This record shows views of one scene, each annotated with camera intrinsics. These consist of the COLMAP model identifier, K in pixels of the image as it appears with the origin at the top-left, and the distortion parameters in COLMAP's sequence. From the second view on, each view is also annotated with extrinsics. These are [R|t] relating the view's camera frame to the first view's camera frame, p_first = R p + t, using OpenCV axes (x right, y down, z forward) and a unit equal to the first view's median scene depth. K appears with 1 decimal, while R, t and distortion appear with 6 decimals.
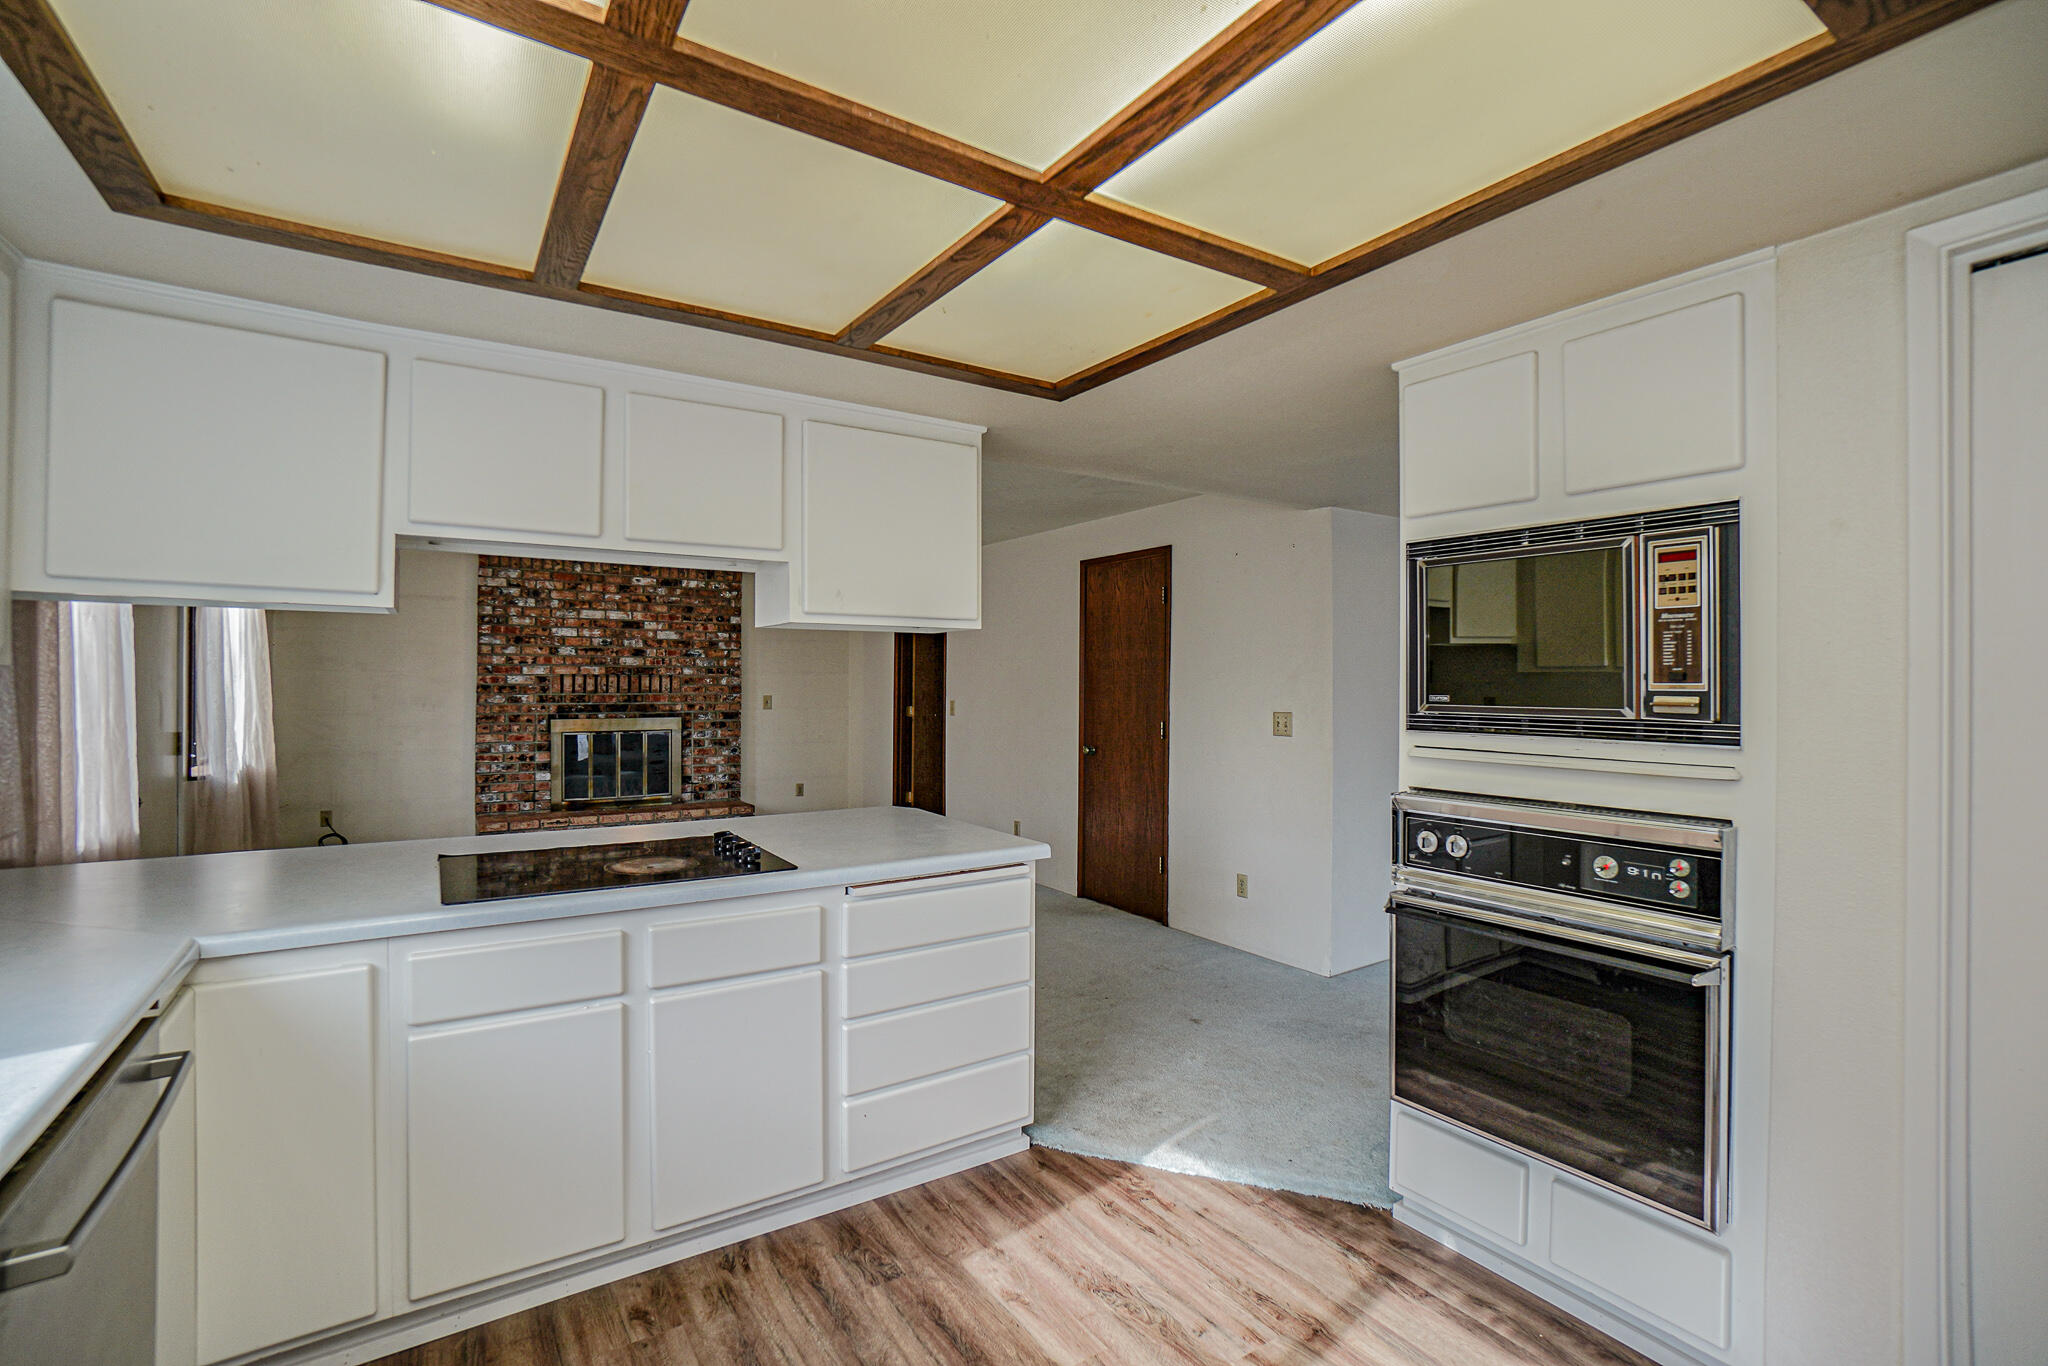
lens RADIAL K [[905.7, 0, 1012.8], [0, 905.7, 678.9], [0, 0, 1]] dist [-0.067810, 0.024895]
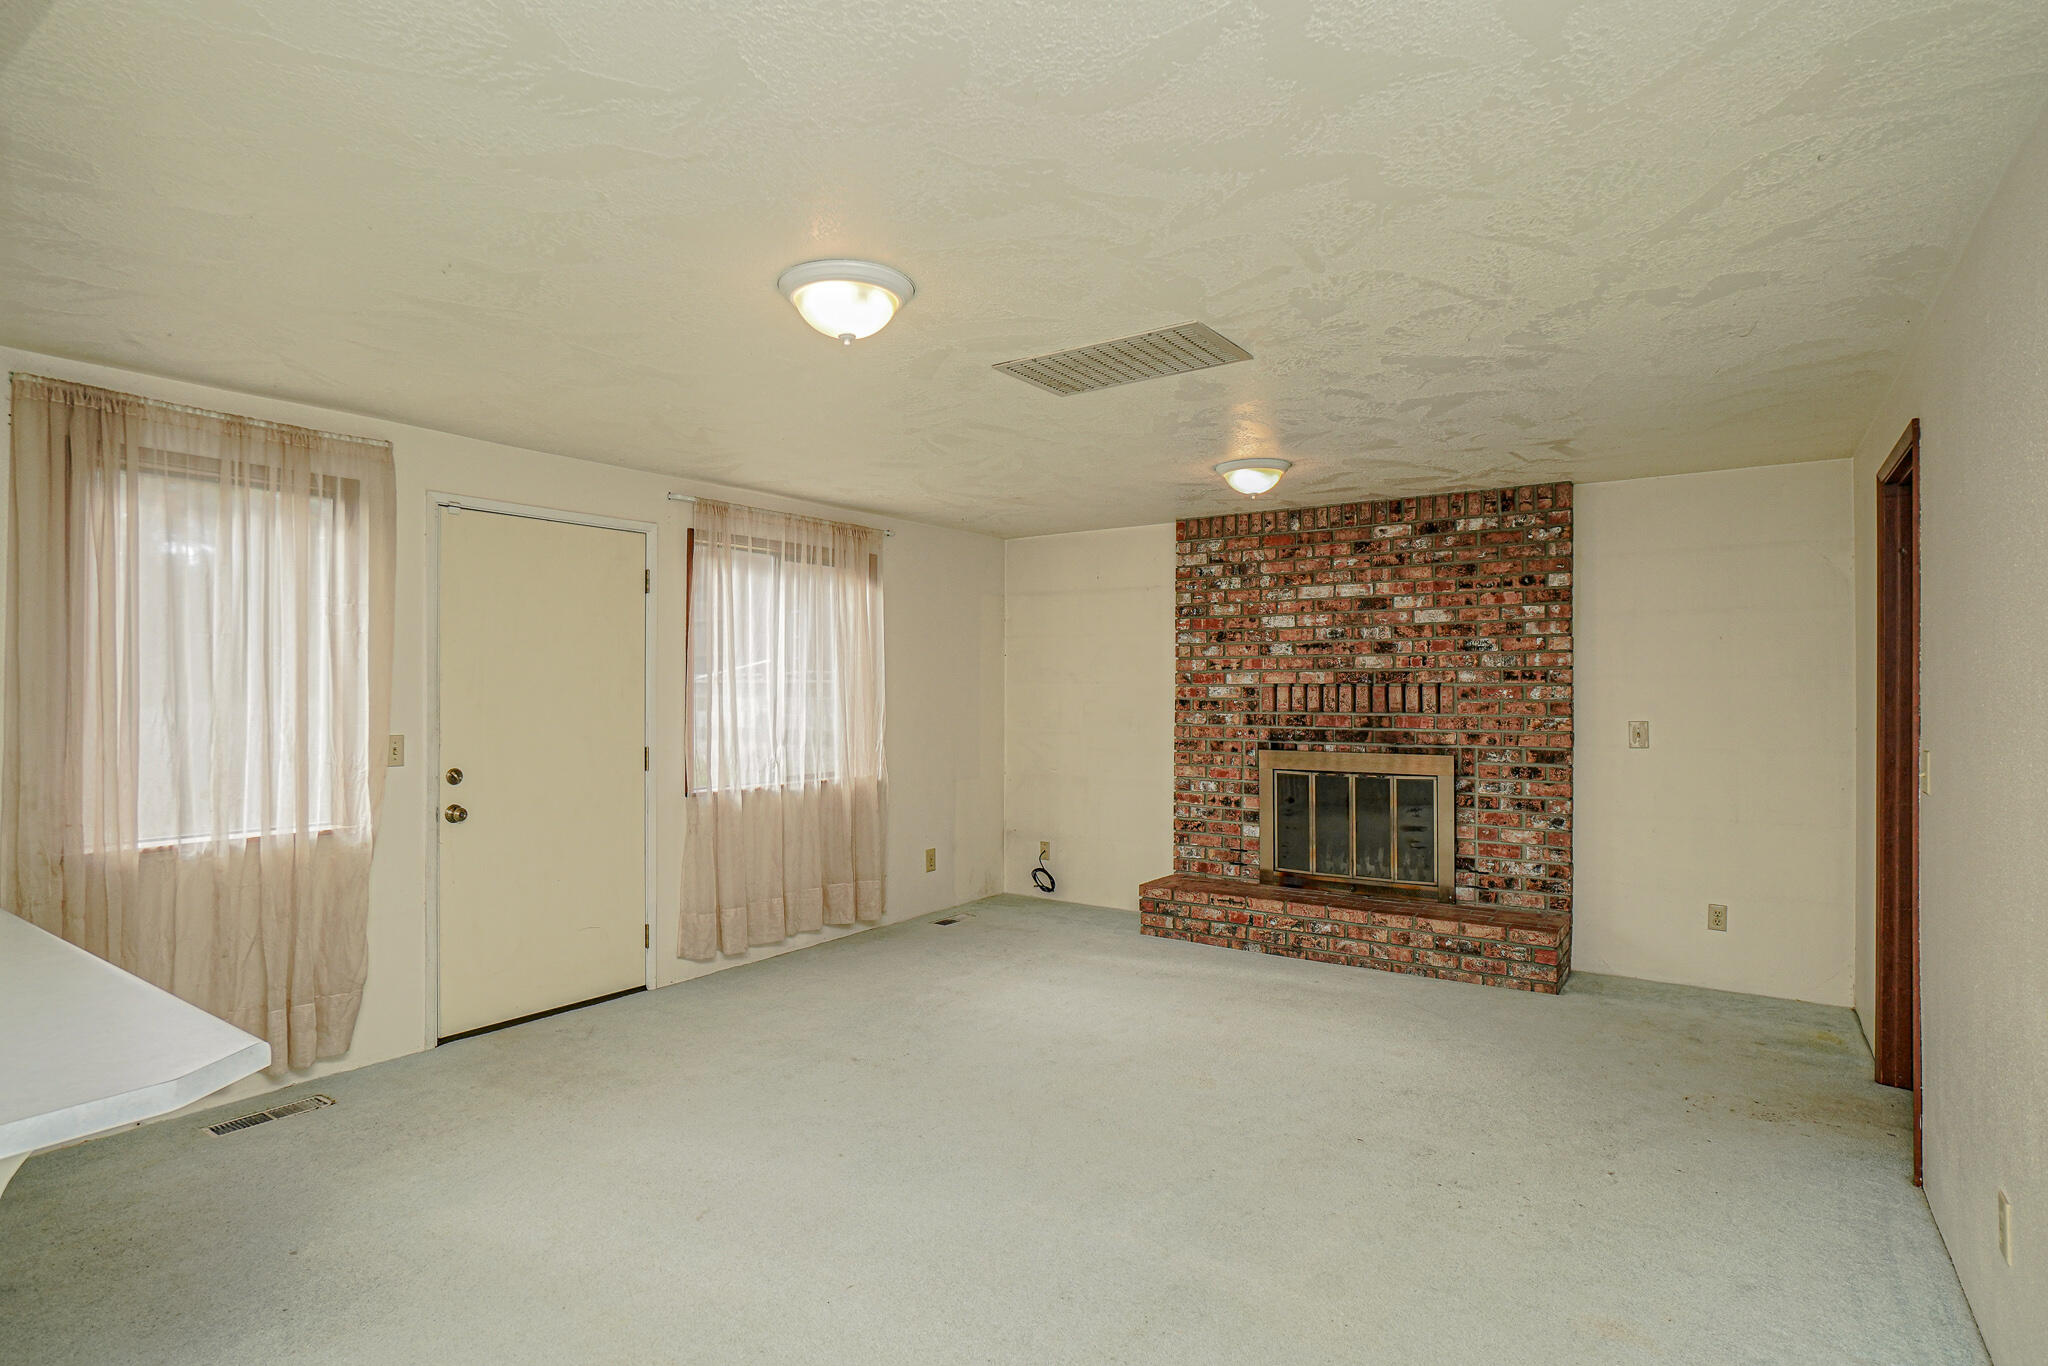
lens RADIAL K [[1062.7, 0, 1015.3], [0, 1062.7, 680.1], [0, 0, 1]] dist [-0.015877, 0.001275]
pose [[0.373087, -0.013423, -0.927699, 0.172106], [0.003774, 0.999909, -0.012950, 0.001628], [0.927789, 0.001330, 0.373103, 0.509357]]
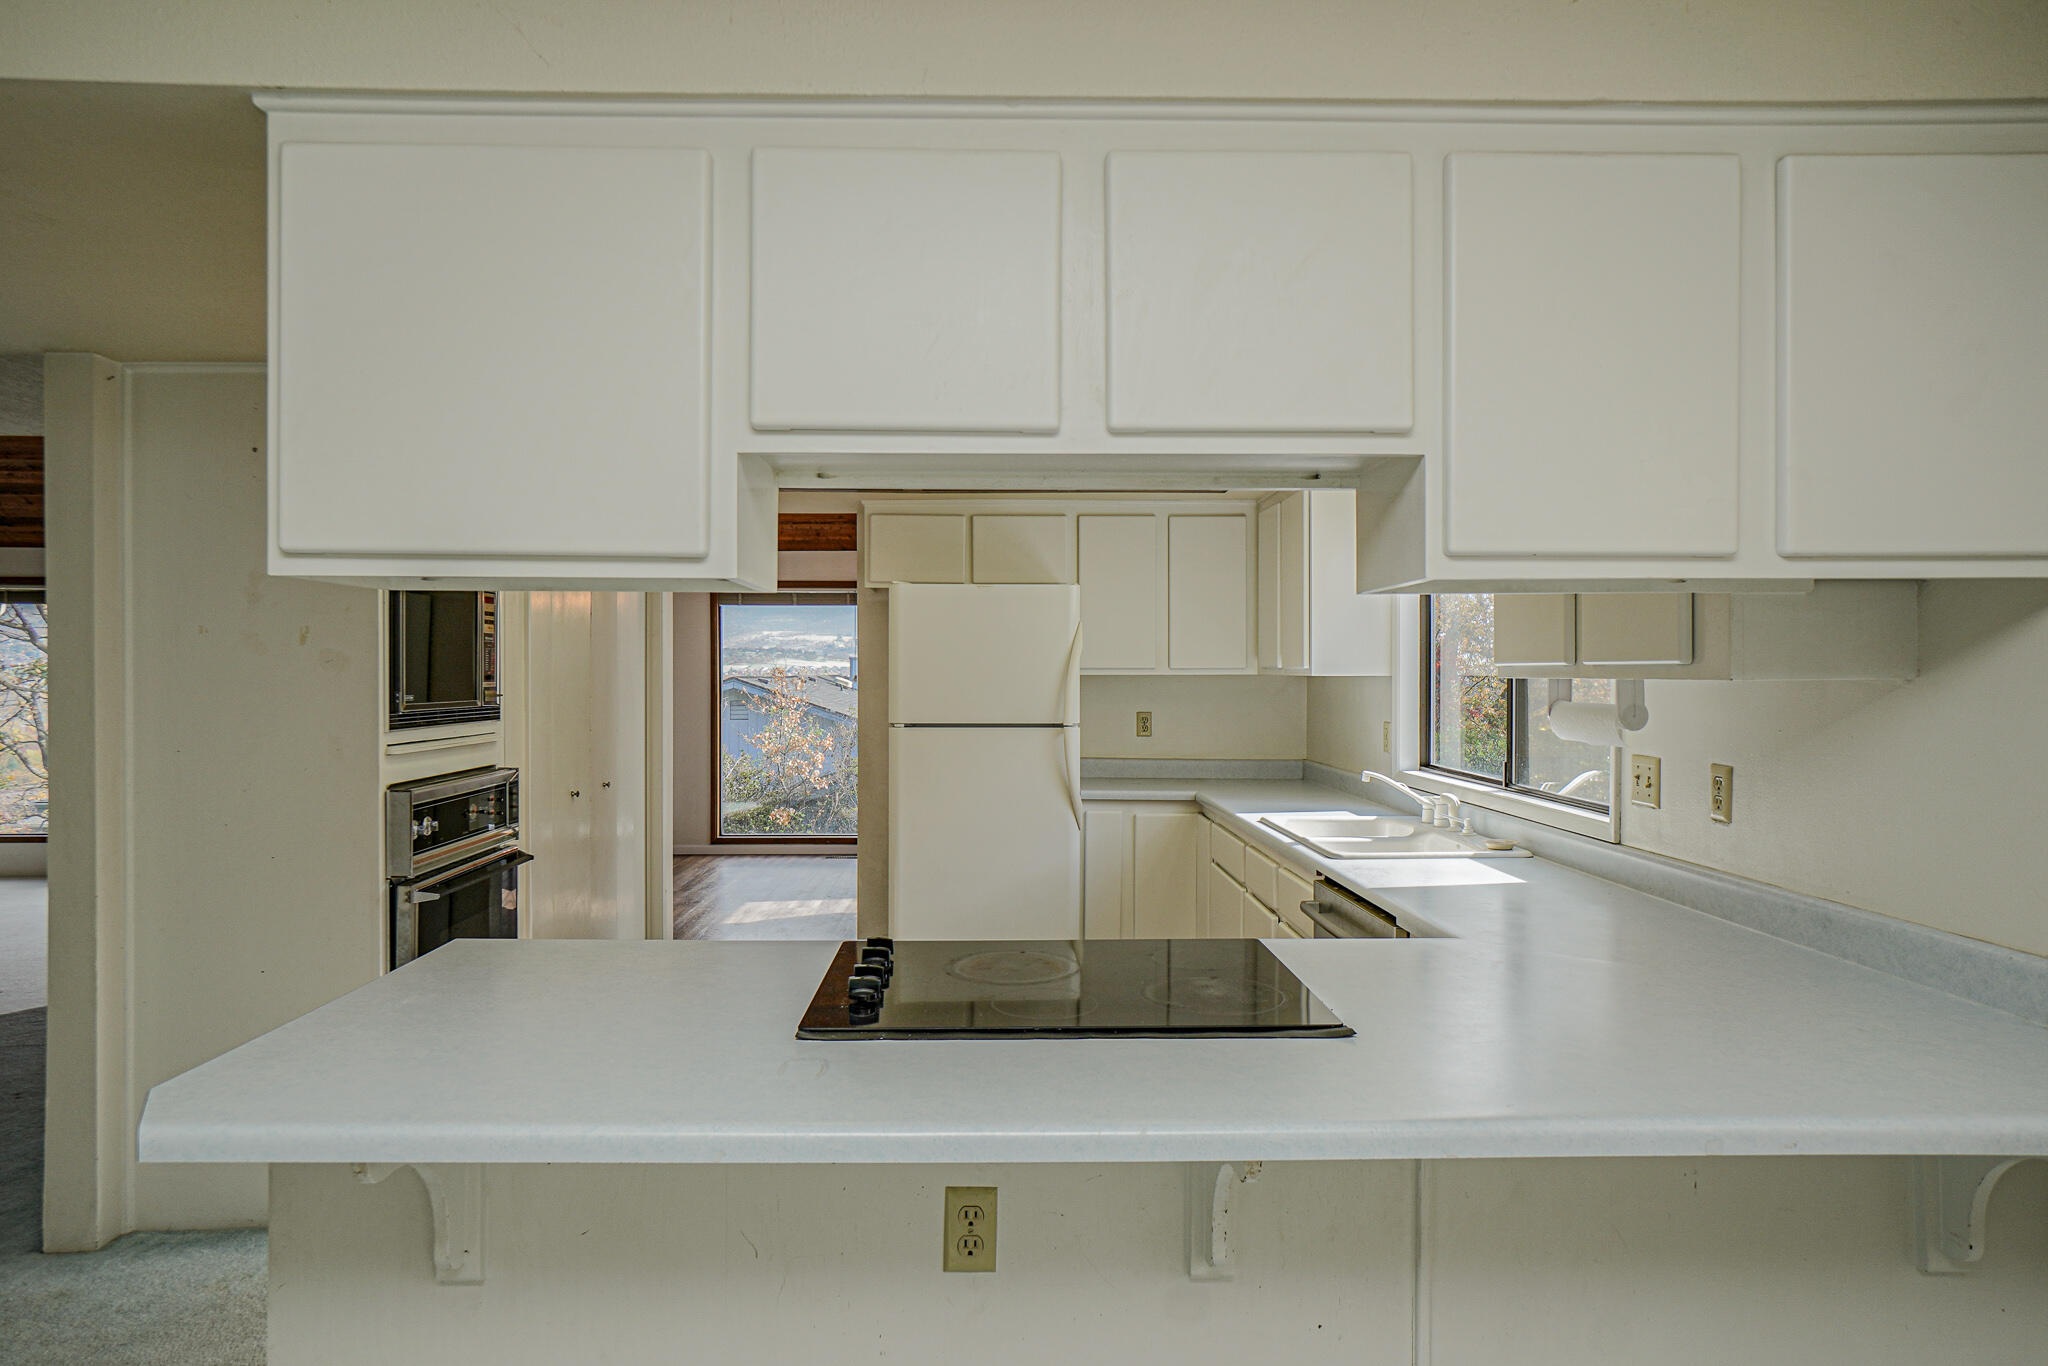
lens RADIAL K [[1187.0, 0, 1012.5], [0, 1187.0, 682.0], [0, 0, 1]] dist [-0.011695, 0.001709]
pose [[-0.850085, -0.009729, 0.526555, -0.264870], [-0.006407, 0.999946, 0.008133, -0.003944], [-0.526606, 0.003540, -0.850102, 0.535148]]
